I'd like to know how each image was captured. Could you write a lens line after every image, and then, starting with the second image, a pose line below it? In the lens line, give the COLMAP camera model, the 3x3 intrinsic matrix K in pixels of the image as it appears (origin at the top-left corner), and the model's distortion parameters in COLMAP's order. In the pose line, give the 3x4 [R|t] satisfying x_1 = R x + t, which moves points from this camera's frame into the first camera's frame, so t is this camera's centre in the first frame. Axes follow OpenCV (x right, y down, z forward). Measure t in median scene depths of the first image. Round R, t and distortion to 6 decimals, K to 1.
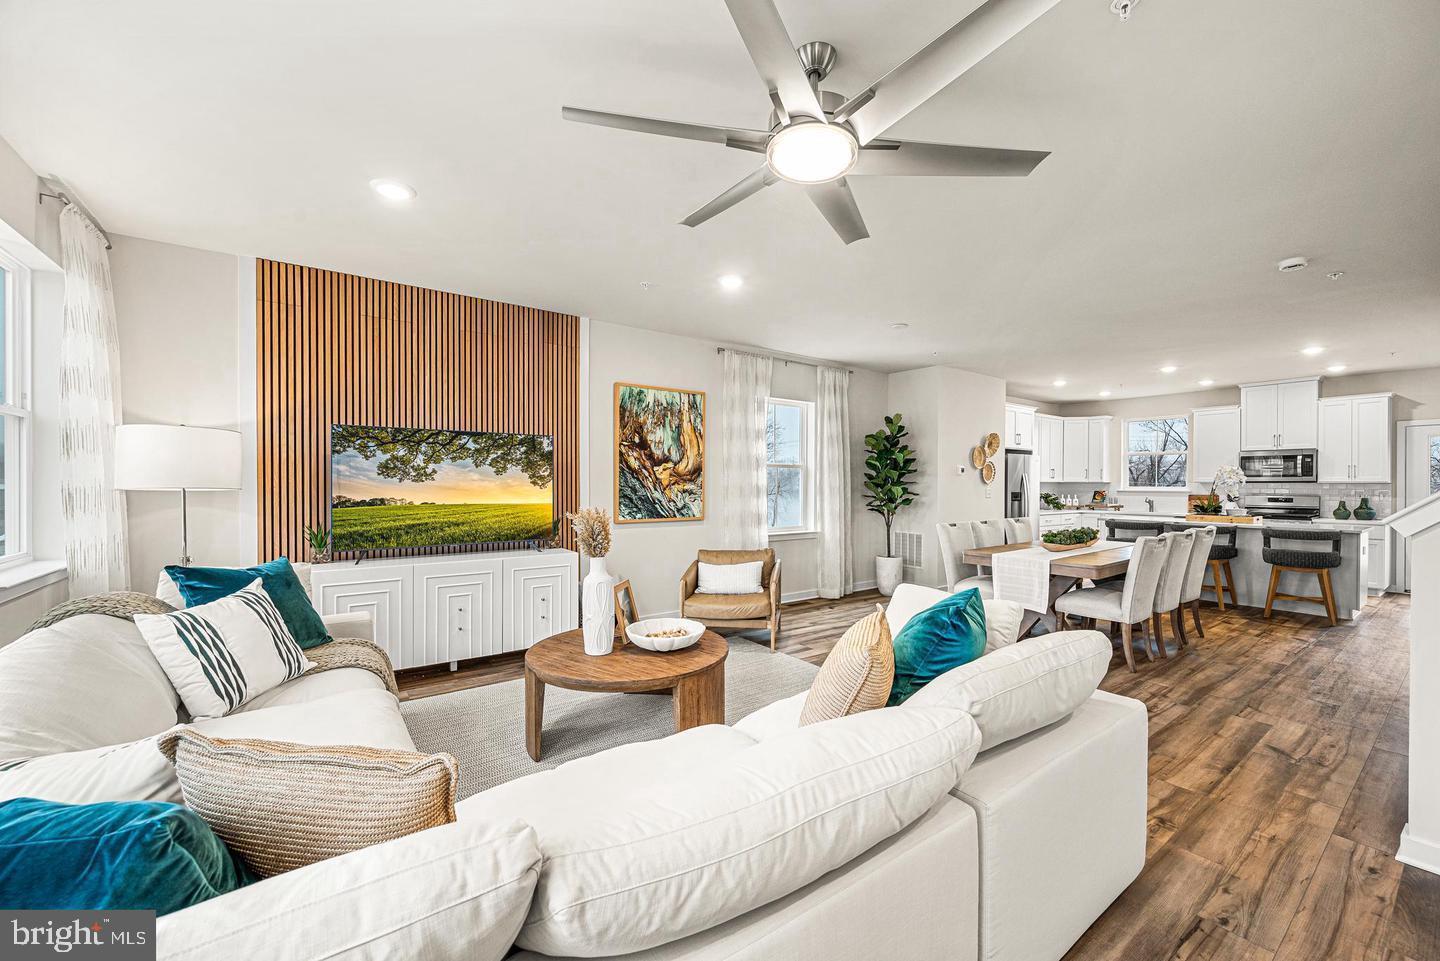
lens RADIAL K [[561.2, 0, 734.5], [0, 561.2, 486.0], [0, 0, 1]] dist [0.000627, 0.000138]
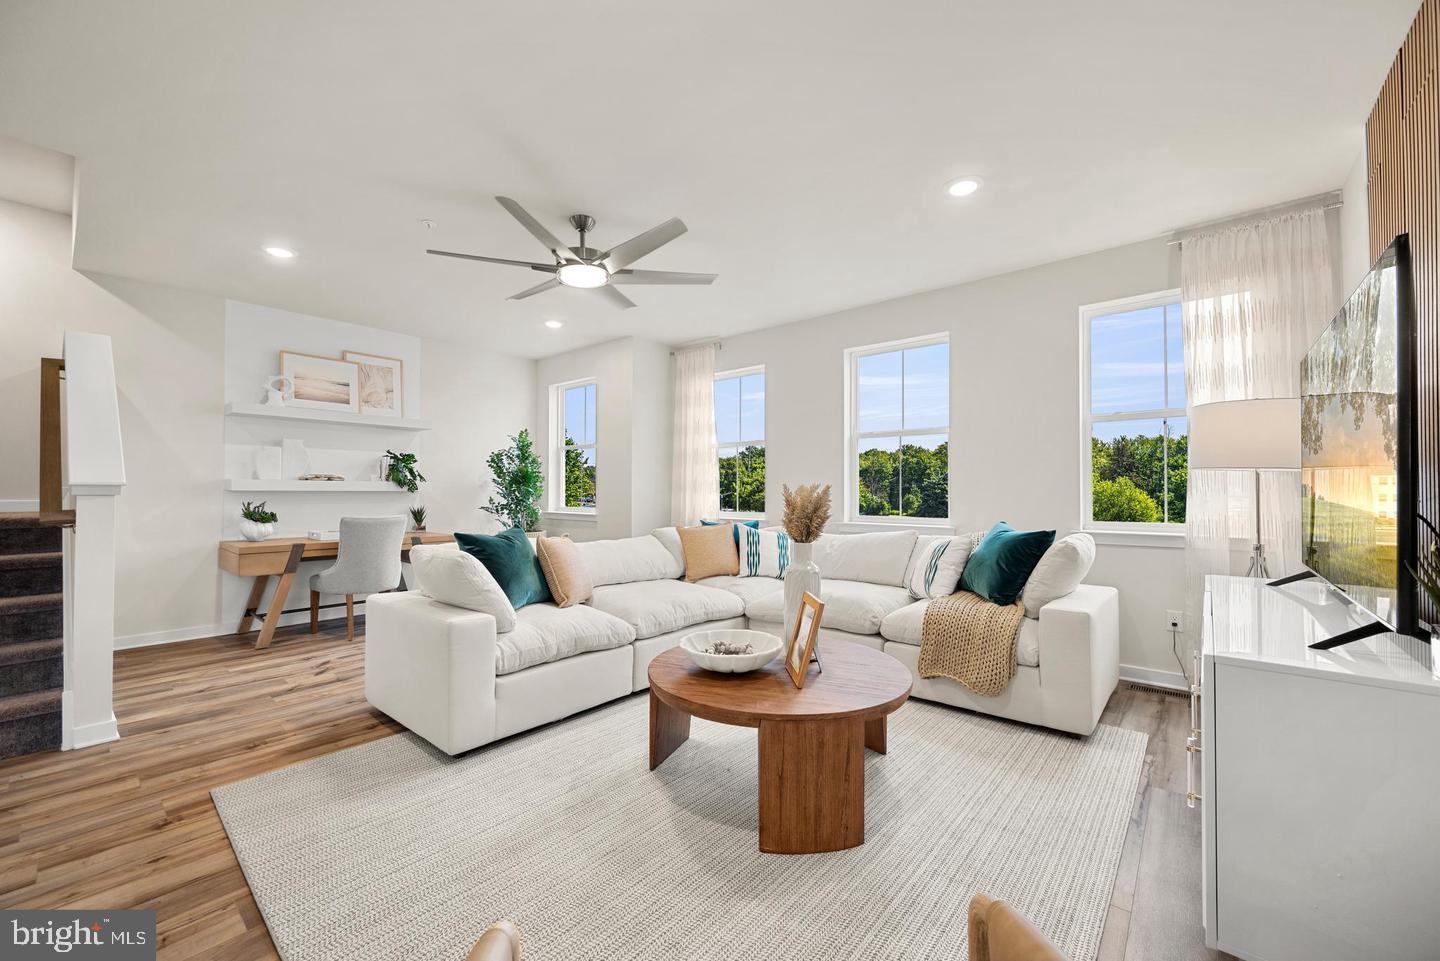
lens RADIAL K [[564.8, 0, 727.7], [0, 564.8, 485.7], [0, 0, 1]] dist [-0.002597, -0.000036]
pose [[-0.971446, -0.008118, -0.237122, 0.039616], [-0.007910, 0.999967, -0.001832, 0.022200], [0.237129, 0.000096, -0.971478, 0.992896]]
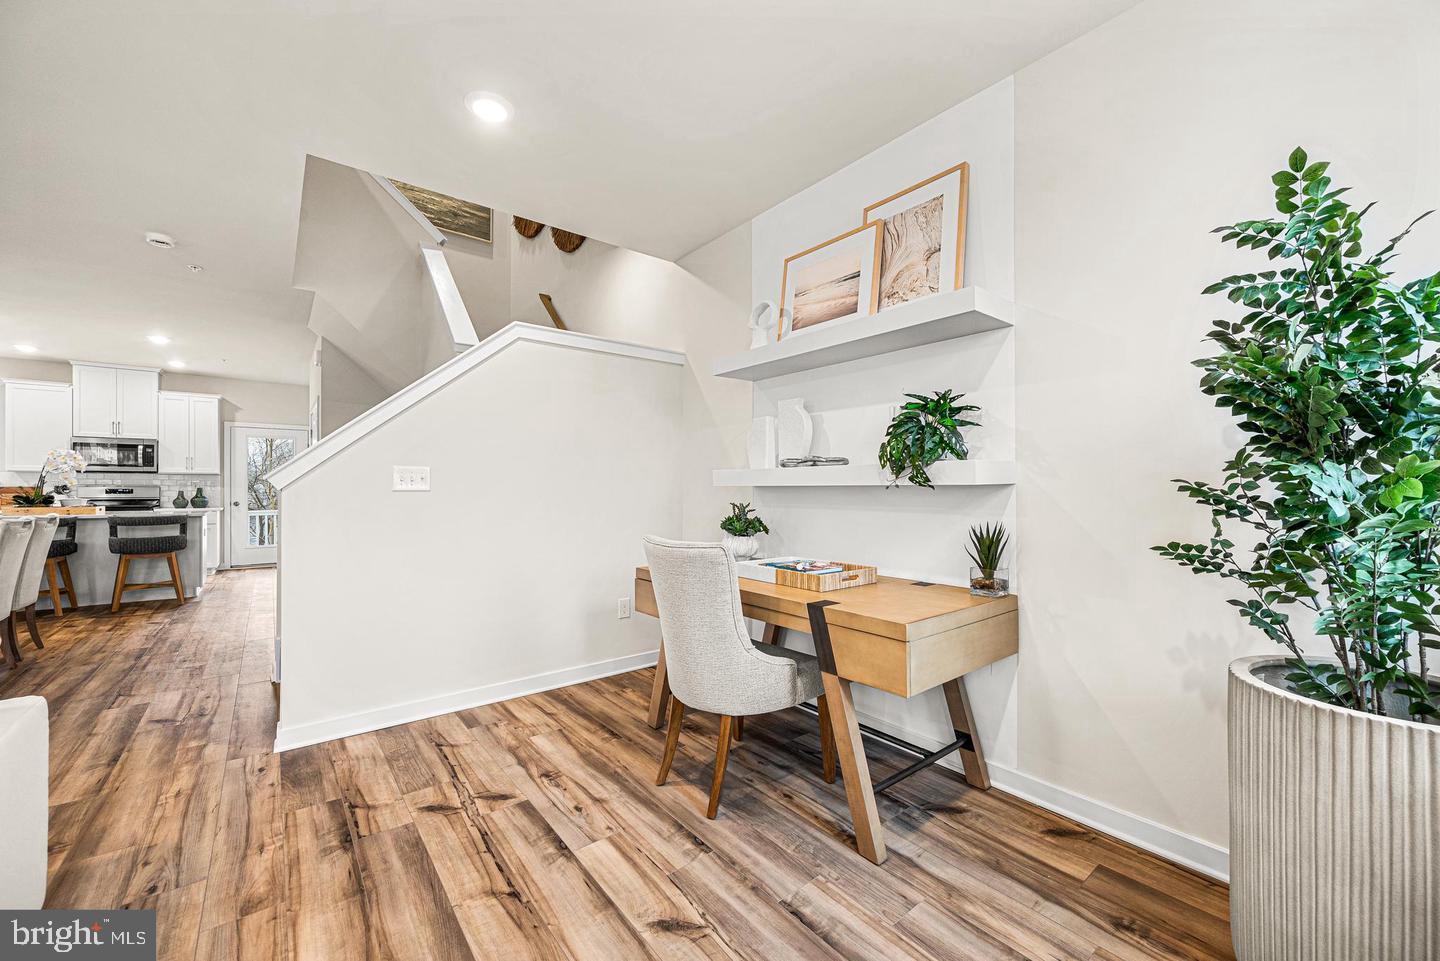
lens RADIAL K [[564.8, 0, 727.7], [0, 564.8, 485.7], [0, 0, 1]] dist [-0.002597, -0.000036]
pose [[-0.046090, 0.001836, 0.998936, -0.036763], [0.006767, 0.999976, -0.001526, 0.034662], [-0.998914, 0.006690, -0.046101, 0.025212]]
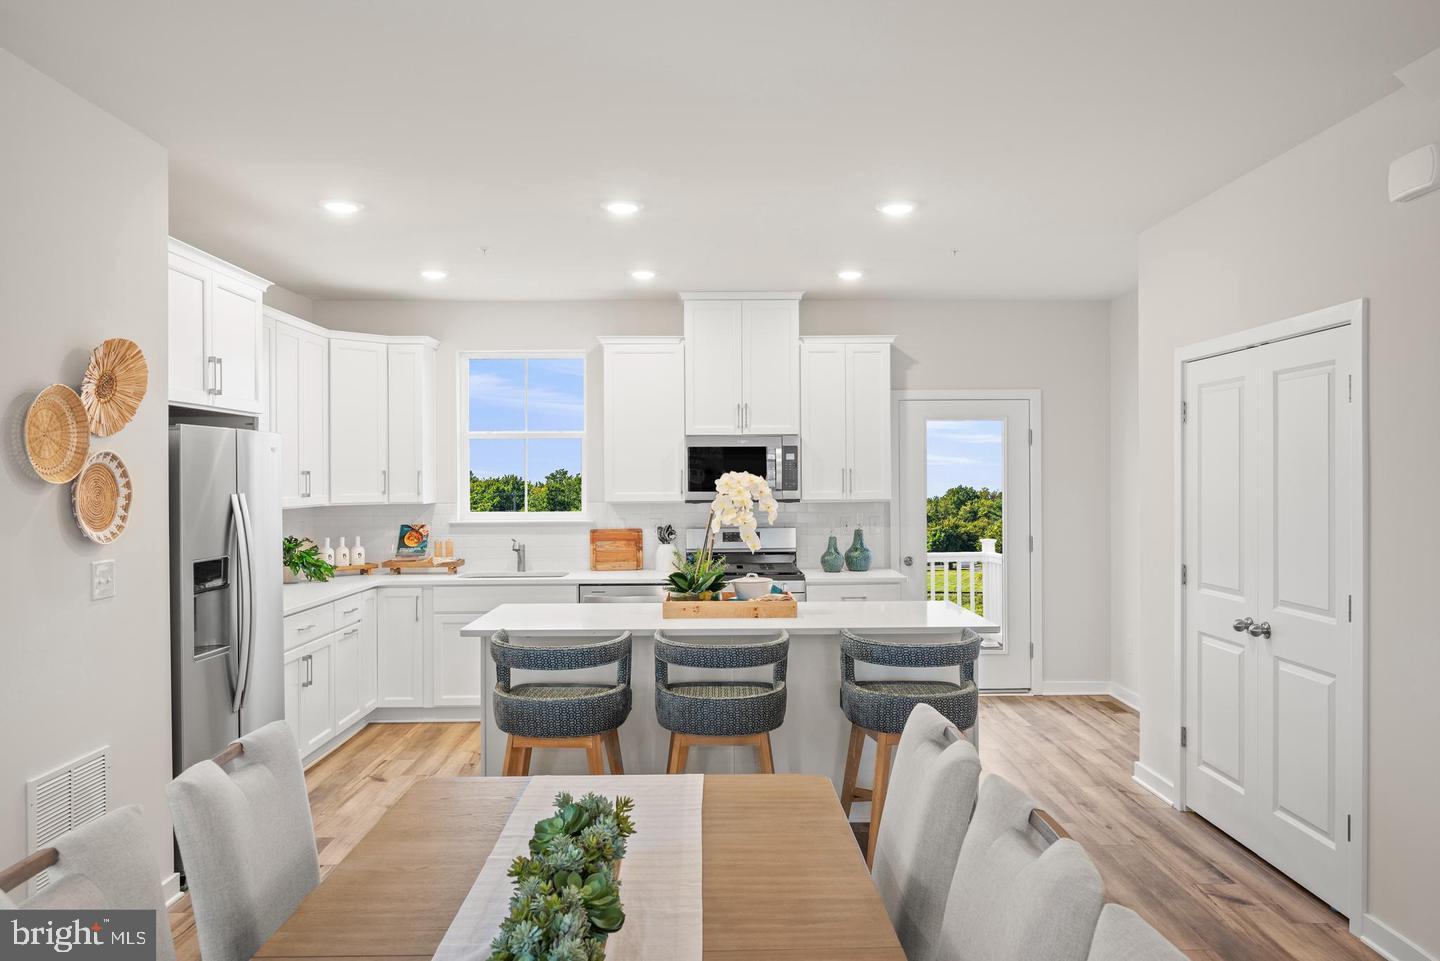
lens RADIAL K [[1020.6, 0, 720.0], [0, 1020.6, 480.5], [0, 0, 1]] dist [-0.002557, -0.001225]
pose [[0.586175, -0.010486, 0.810116, 0.348852], [0.012049, 0.999918, 0.004225, -0.042132], [-0.810095, 0.007285, 0.586254, 0.723042]]
